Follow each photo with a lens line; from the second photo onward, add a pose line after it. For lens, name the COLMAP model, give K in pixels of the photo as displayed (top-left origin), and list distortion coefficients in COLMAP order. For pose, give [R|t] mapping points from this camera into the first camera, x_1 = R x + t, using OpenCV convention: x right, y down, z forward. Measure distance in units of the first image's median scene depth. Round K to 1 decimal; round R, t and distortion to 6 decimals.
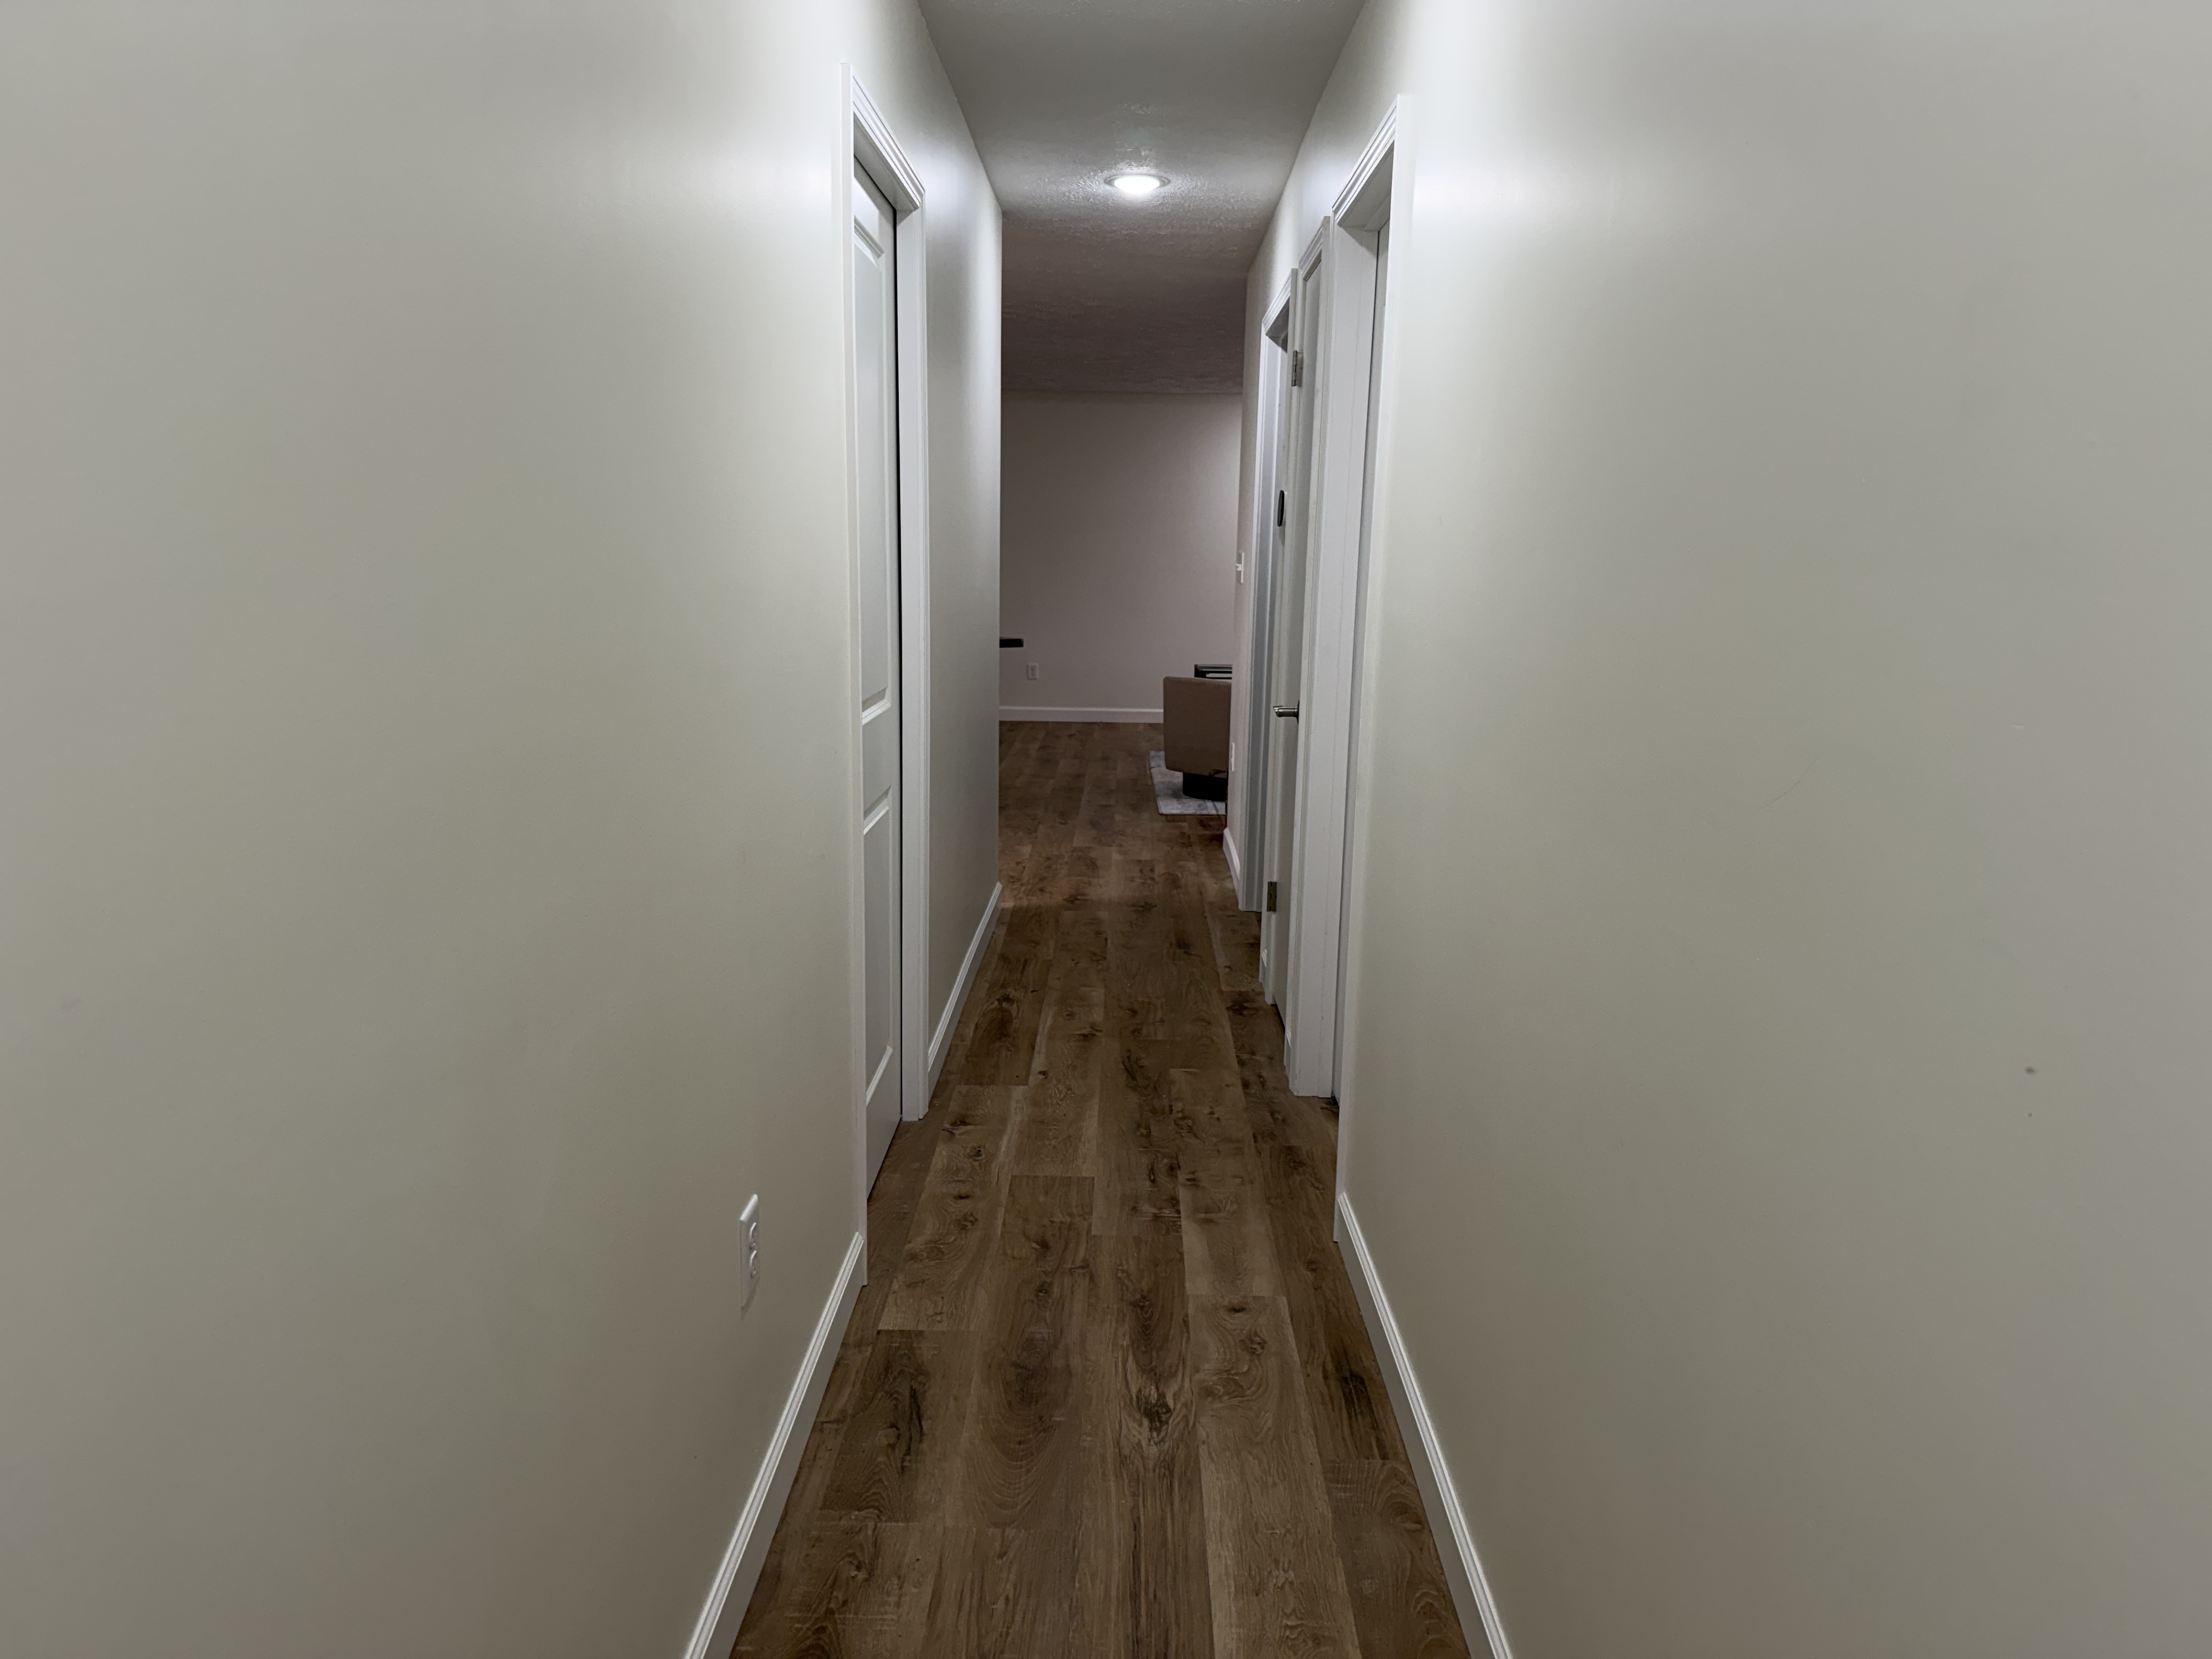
lens RADIAL K [[1537.7, 0, 1105.7], [0, 1537.7, 843.0], [0, 0, 1]] dist [0.110528, -0.149659]
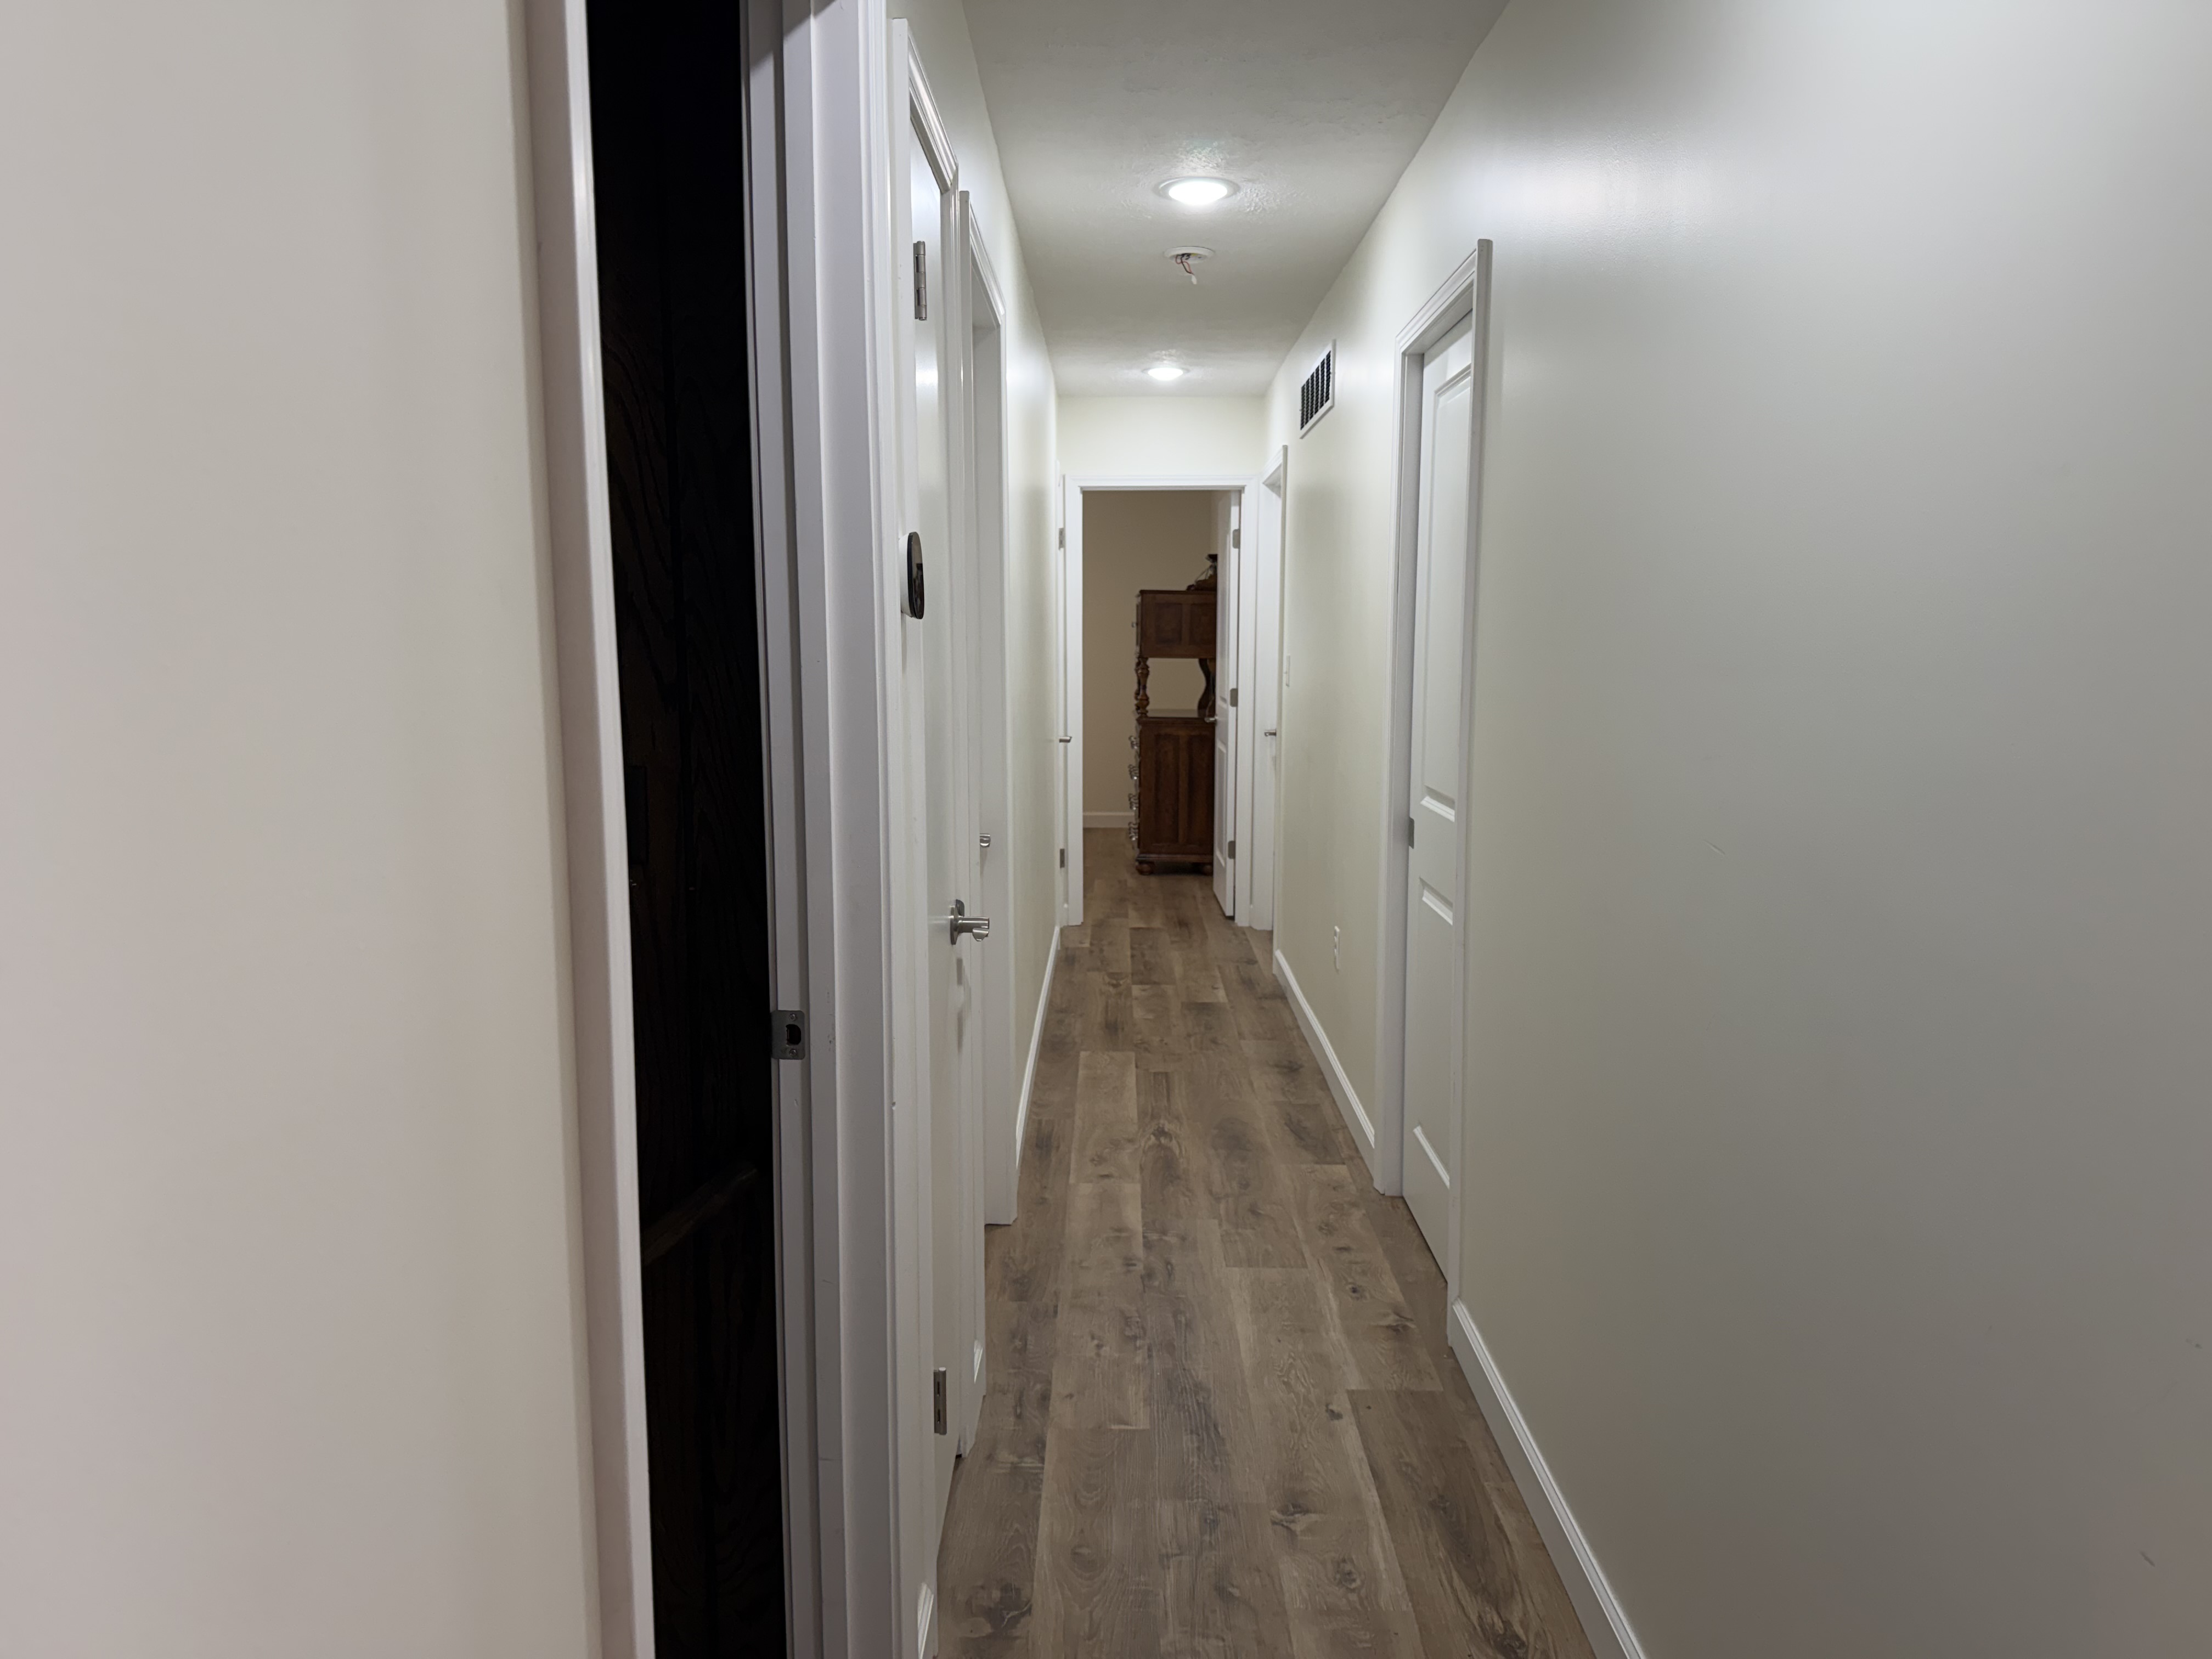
lens RADIAL K [[1537.7, 0, 1105.7], [0, 1537.7, 843.0], [0, 0, 1]] dist [0.110528, -0.149659]
pose [[-0.999837, -0.015176, -0.009827, 0.086886], [-0.017522, 0.947286, 0.319909, -0.376715], [0.004454, 0.320029, -0.947397, 1.895725]]
